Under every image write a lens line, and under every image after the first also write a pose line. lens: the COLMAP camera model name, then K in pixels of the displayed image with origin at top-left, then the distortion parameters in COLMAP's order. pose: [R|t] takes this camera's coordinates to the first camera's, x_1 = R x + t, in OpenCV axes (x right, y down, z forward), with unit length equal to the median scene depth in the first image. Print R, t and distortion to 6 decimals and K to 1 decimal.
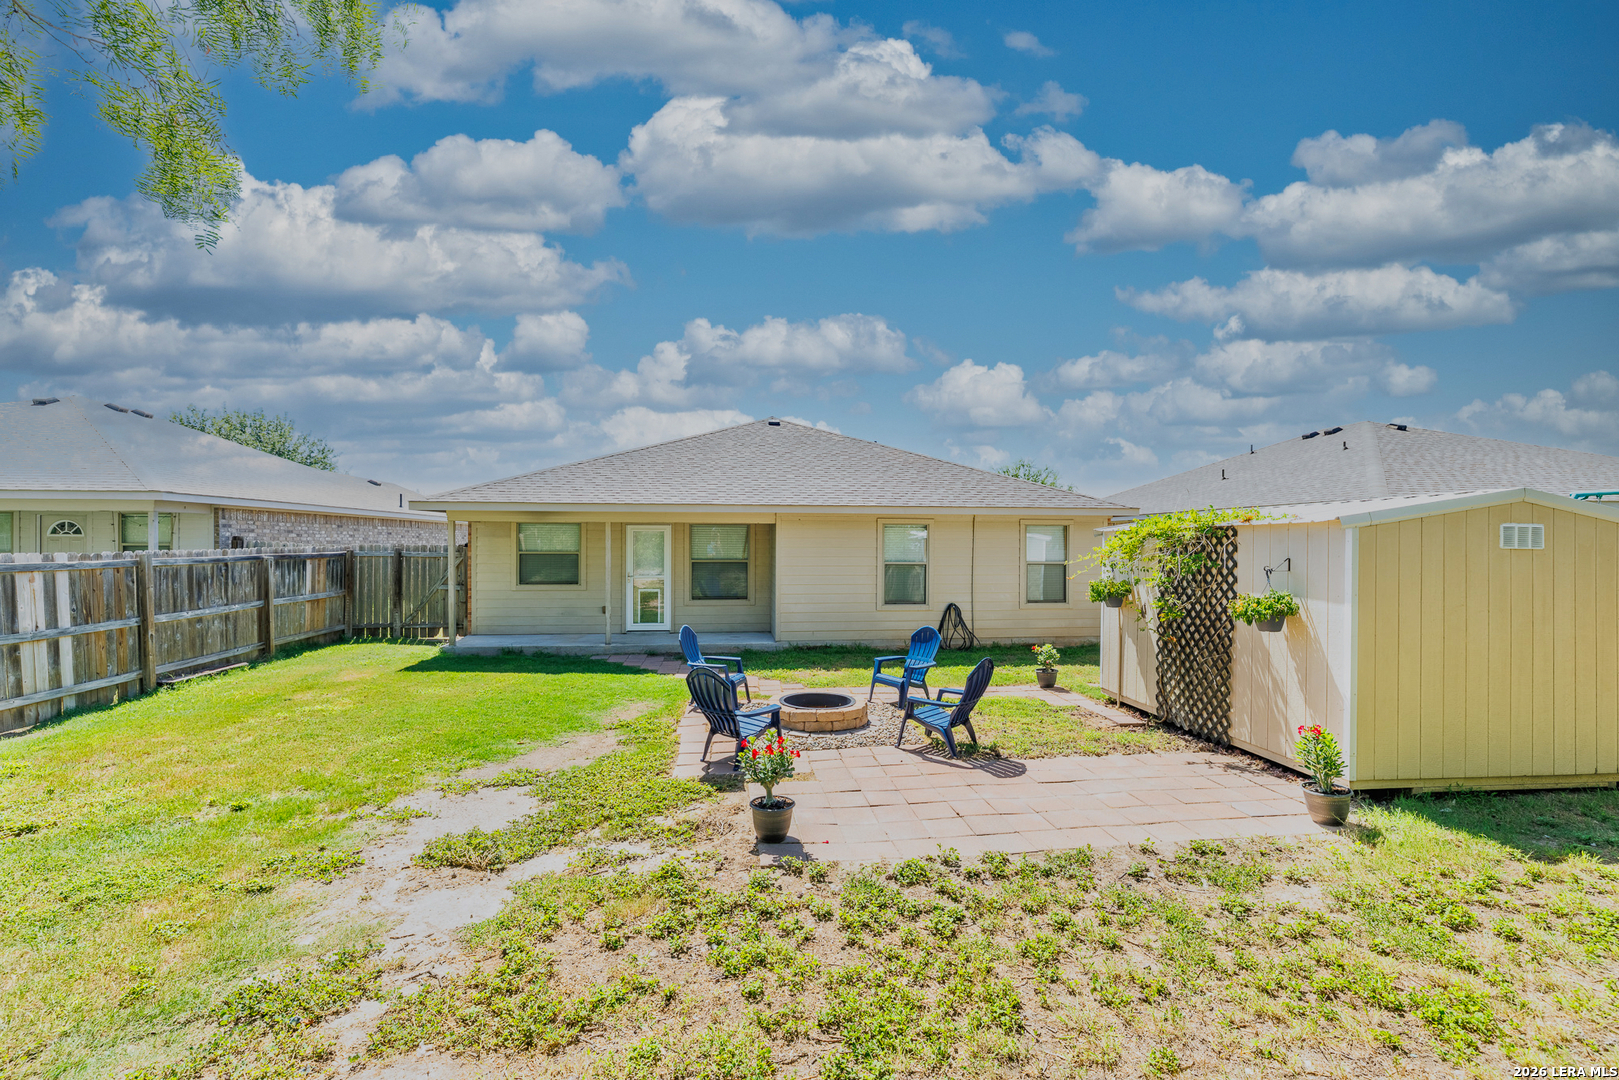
lens RADIAL K [[694.8, 0, 805.9], [0, 694.8, 545.4], [0, 0, 1]] dist [0.000994, 0.000343]
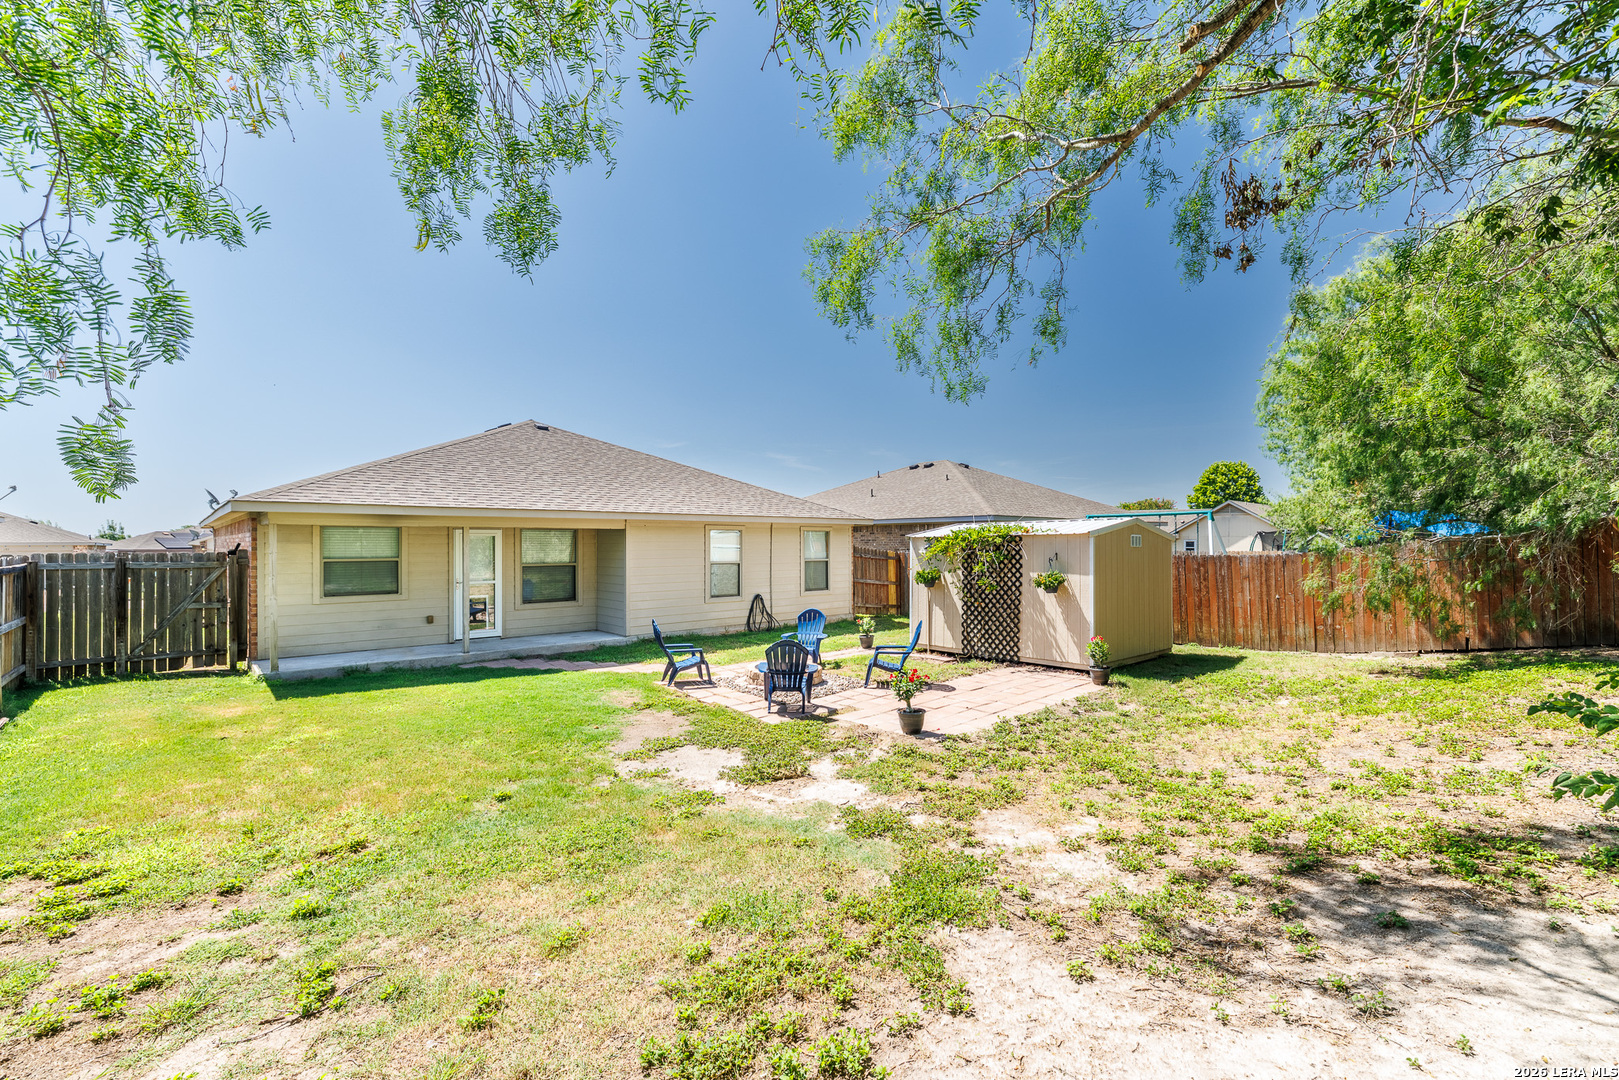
lens RADIAL K [[694.8, 0, 810.4], [0, 694.8, 537.5], [0, 0, 1]] dist [0.000994, 0.000343]
pose [[0.820205, -0.001592, 0.572067, -0.441890], [0.008059, 0.999929, -0.008772, -0.005748], [-0.572012, 0.011806, 0.820160, -0.069934]]
